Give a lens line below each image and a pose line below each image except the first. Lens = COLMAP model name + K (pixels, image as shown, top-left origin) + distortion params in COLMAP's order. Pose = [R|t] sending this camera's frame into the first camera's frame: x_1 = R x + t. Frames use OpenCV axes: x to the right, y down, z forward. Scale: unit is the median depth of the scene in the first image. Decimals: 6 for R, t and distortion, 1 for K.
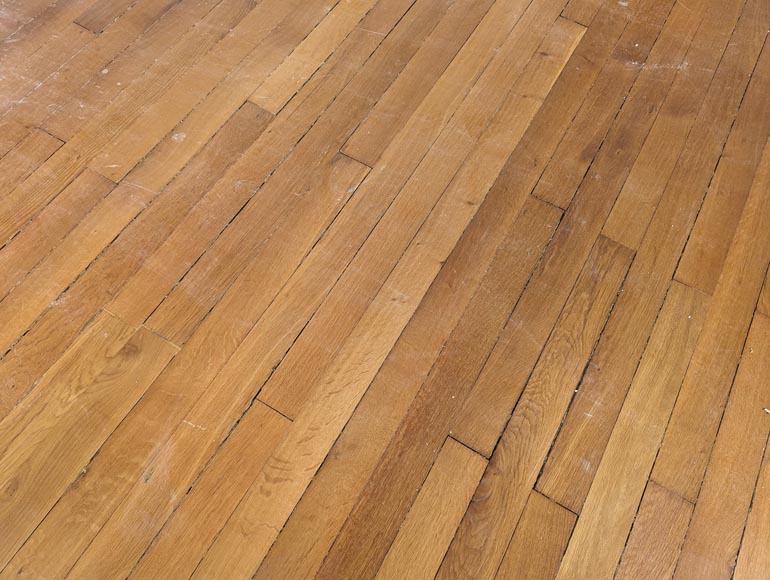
lens RADIAL K [[525.7, 0, 380.7], [0, 525.7, 301.9], [0, 0, 1]] dist [0.051035, -0.045802]
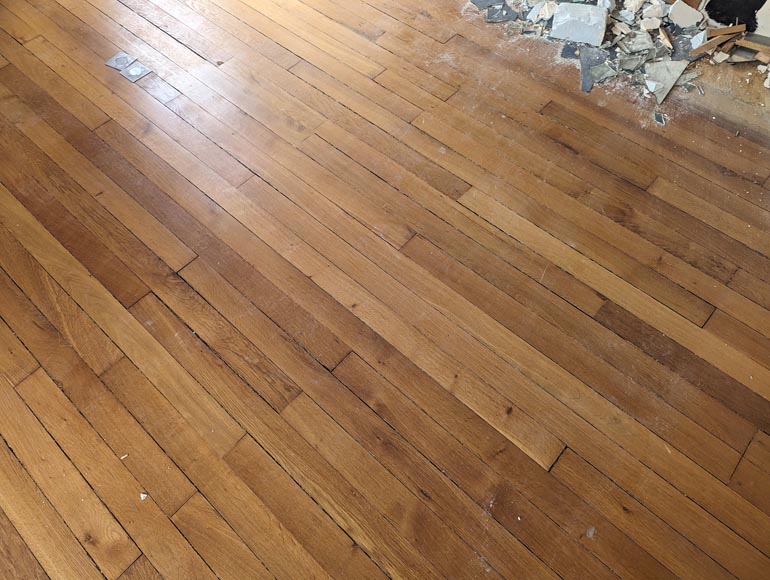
lens RADIAL K [[527.5, 0, 385.0], [0, 527.5, 290.0], [0, 0, 1]] dist [0.055496, -0.047421]
pose [[-0.203732, 0.823202, -0.529936, 0.816872], [-0.885433, 0.076030, 0.458506, -0.859982], [0.417733, 0.562635, 0.713401, 0.073824]]
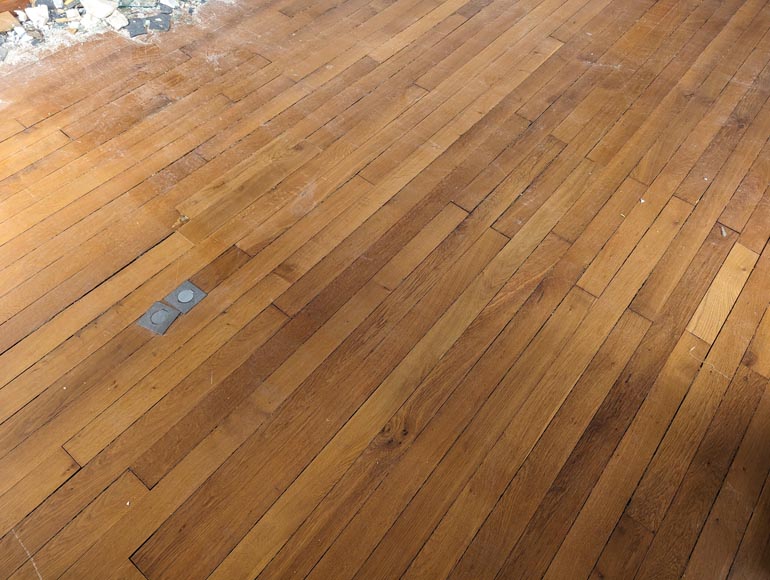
lens RADIAL K [[527.5, 0, 385.0], [0, 527.5, 290.0], [0, 0, 1]] dist [0.055496, -0.047421]
pose [[0.988095, 0.131649, -0.079607, 0.069513], [-0.142597, 0.977931, -0.152697, 0.742569], [0.057747, 0.162231, 0.985062, -0.734339]]
